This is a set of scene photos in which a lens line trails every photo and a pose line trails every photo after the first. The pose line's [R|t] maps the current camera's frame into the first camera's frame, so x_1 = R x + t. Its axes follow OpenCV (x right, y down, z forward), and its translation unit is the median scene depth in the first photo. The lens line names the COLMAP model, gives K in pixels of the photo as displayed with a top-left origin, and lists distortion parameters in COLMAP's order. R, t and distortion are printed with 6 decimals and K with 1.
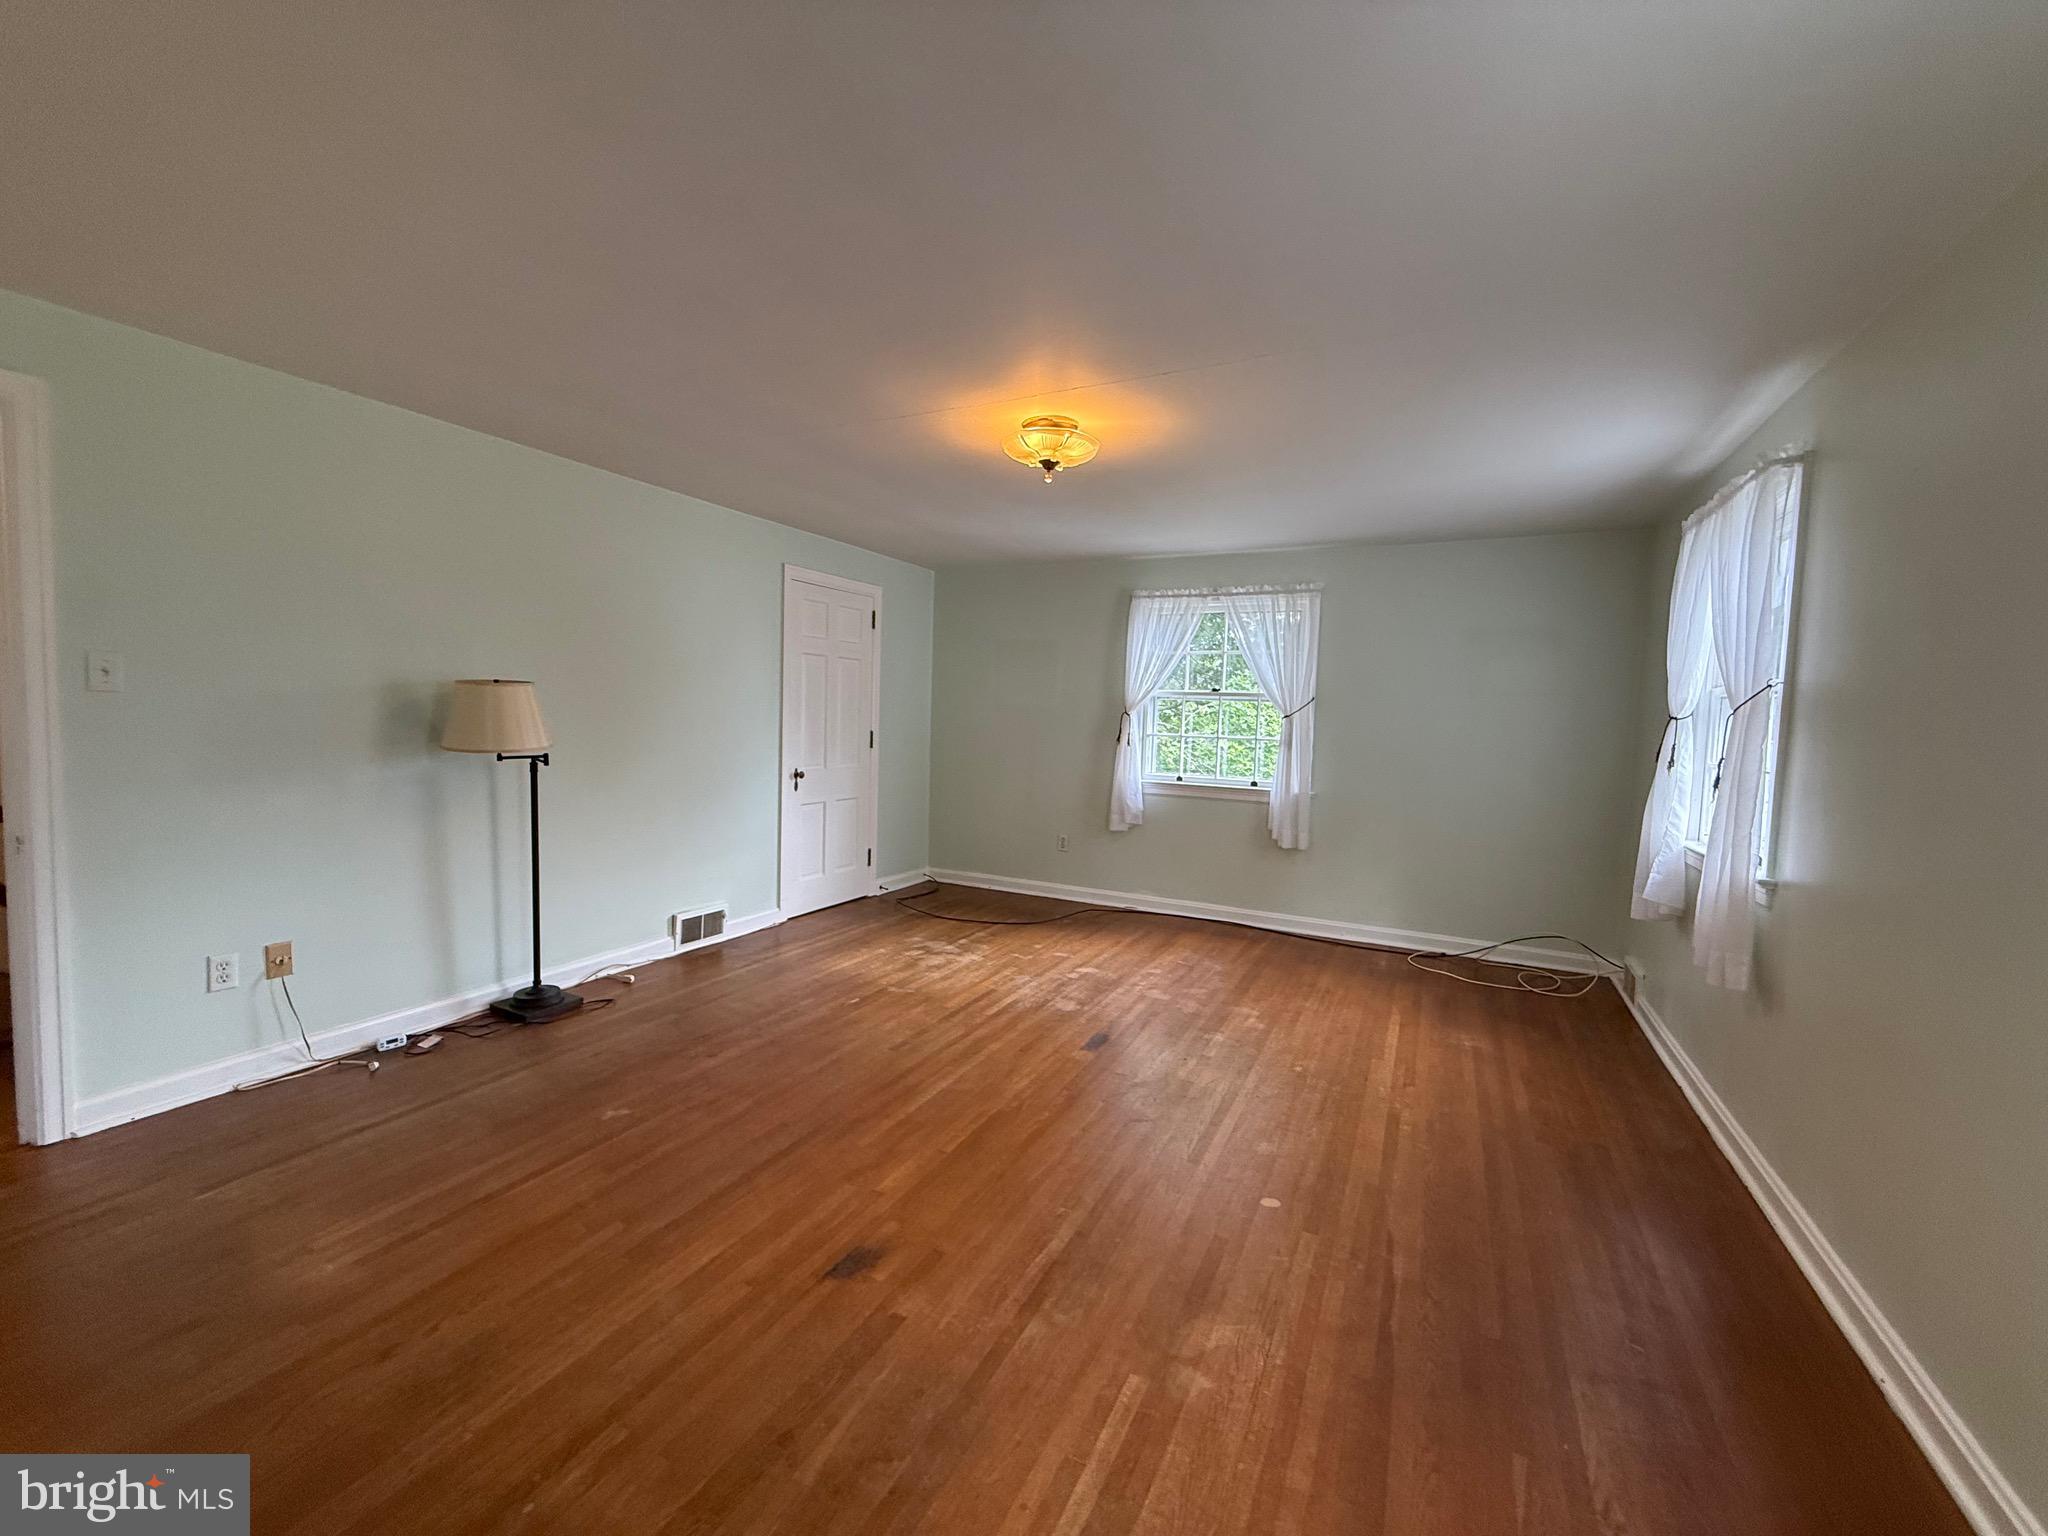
lens RADIAL K [[820.2, 0, 1011.2], [0, 820.2, 768.0], [0, 0, 1]] dist [0.002249, 0.000036]
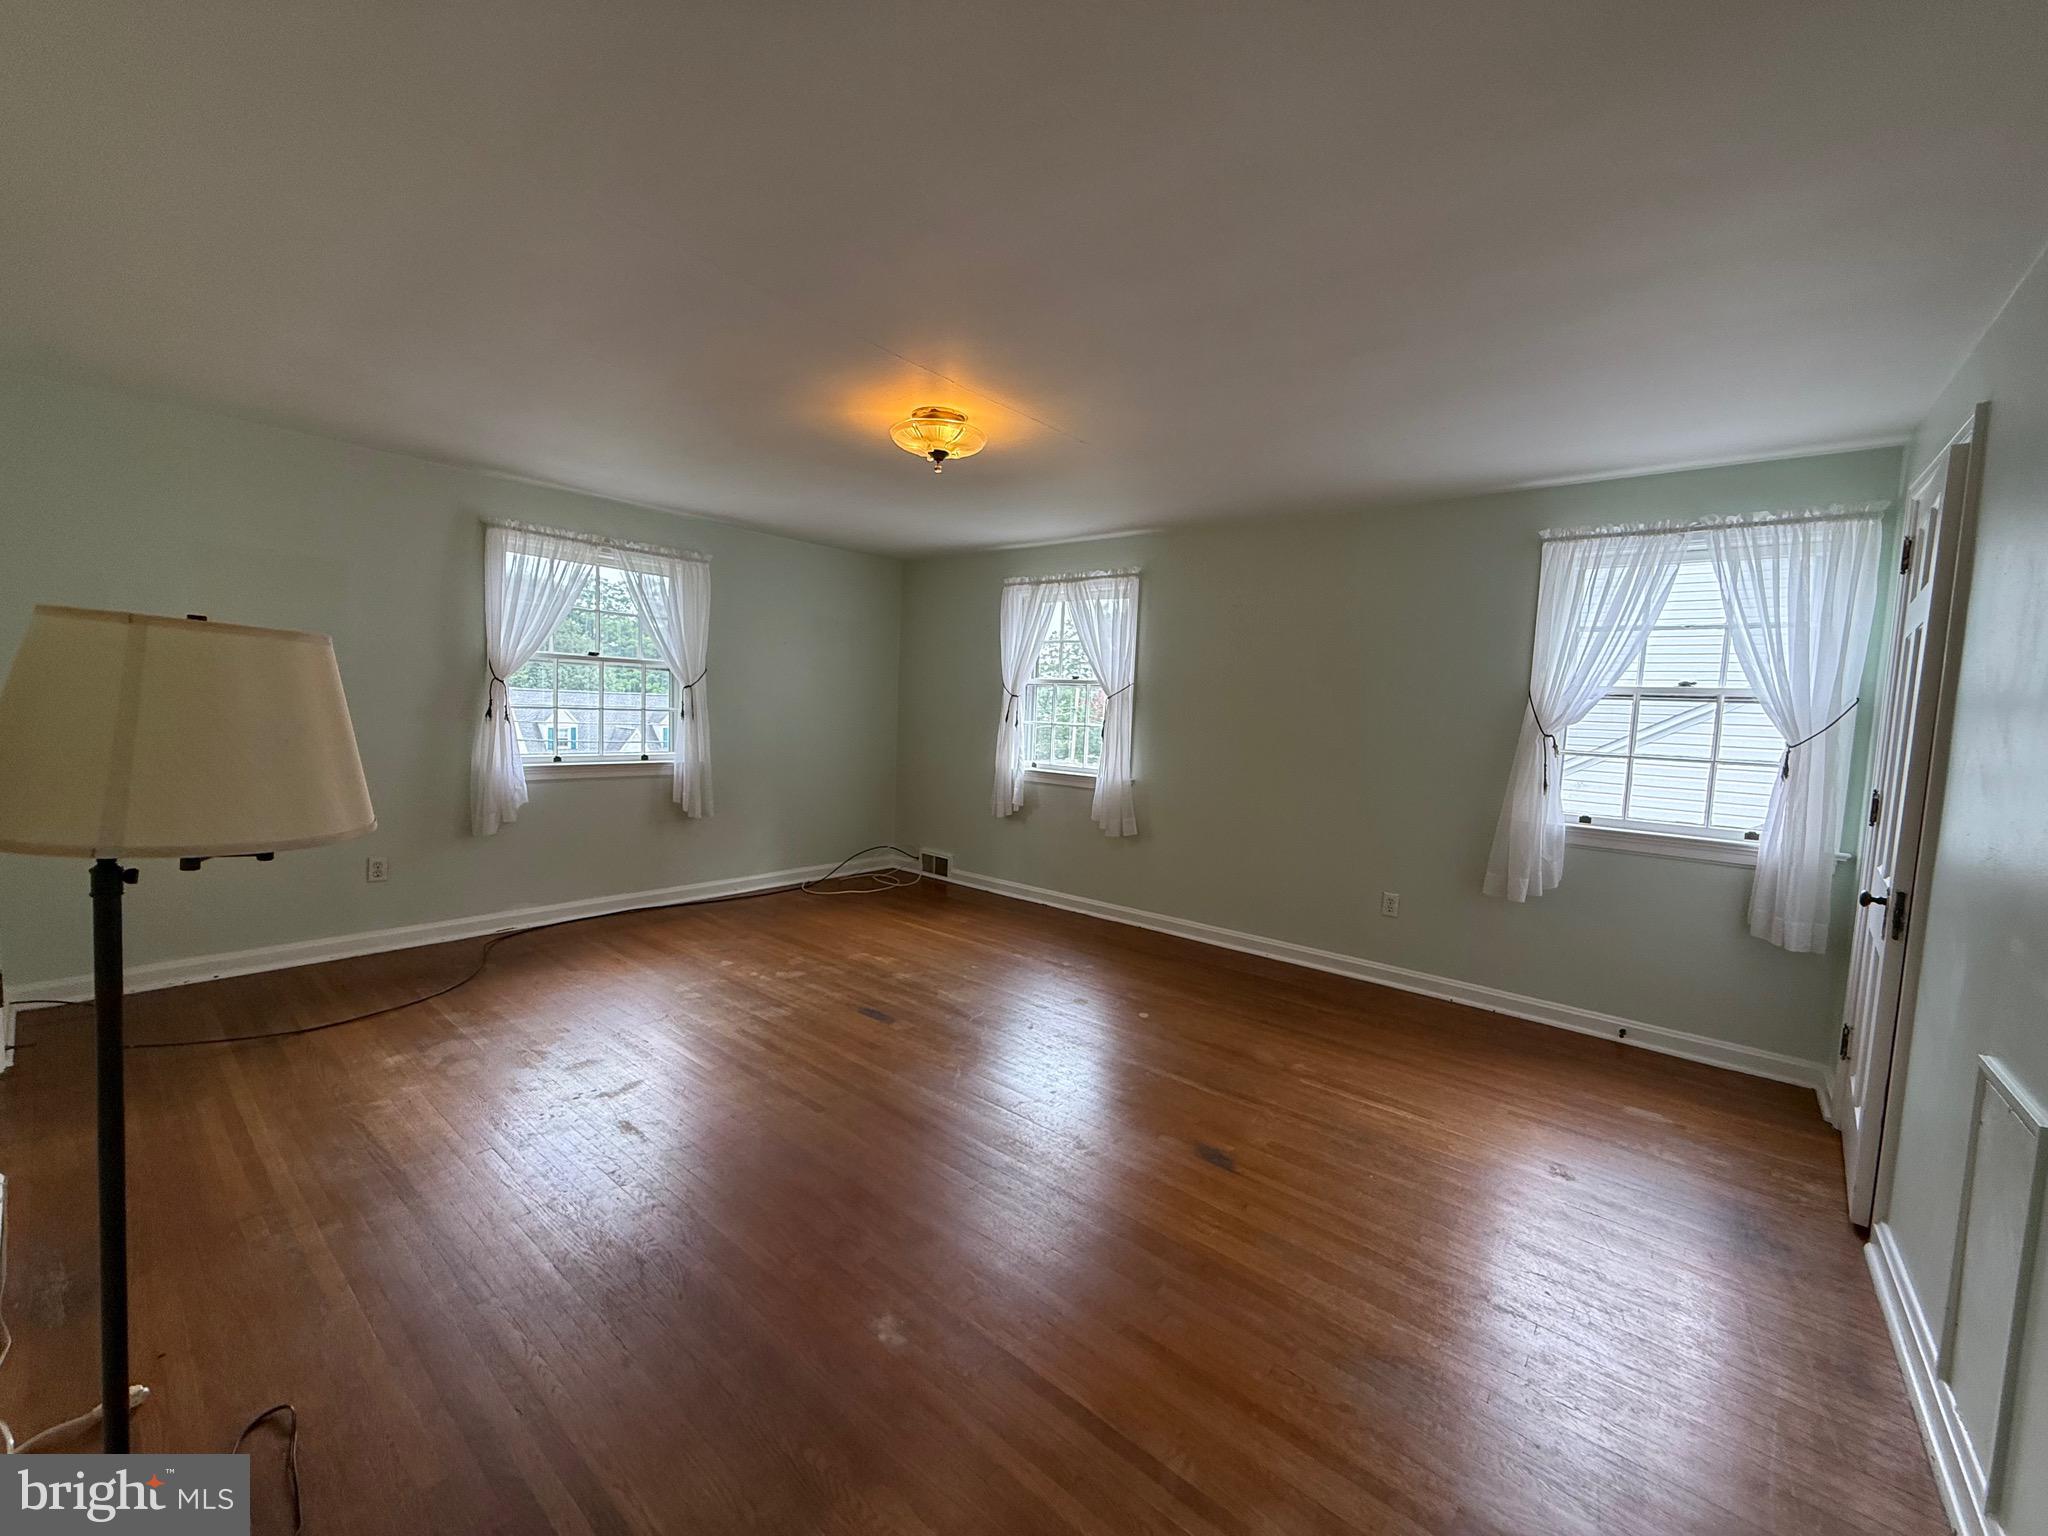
lens RADIAL K [[820.2, 0, 1031.0], [0, 820.2, 757.1], [0, 0, 1]] dist [0.002249, 0.000036]
pose [[0.219632, -0.083219, 0.972027, -0.592861], [0.031315, 0.996443, 0.078234, -0.046067], [-0.975080, 0.013256, 0.221457, 0.415601]]
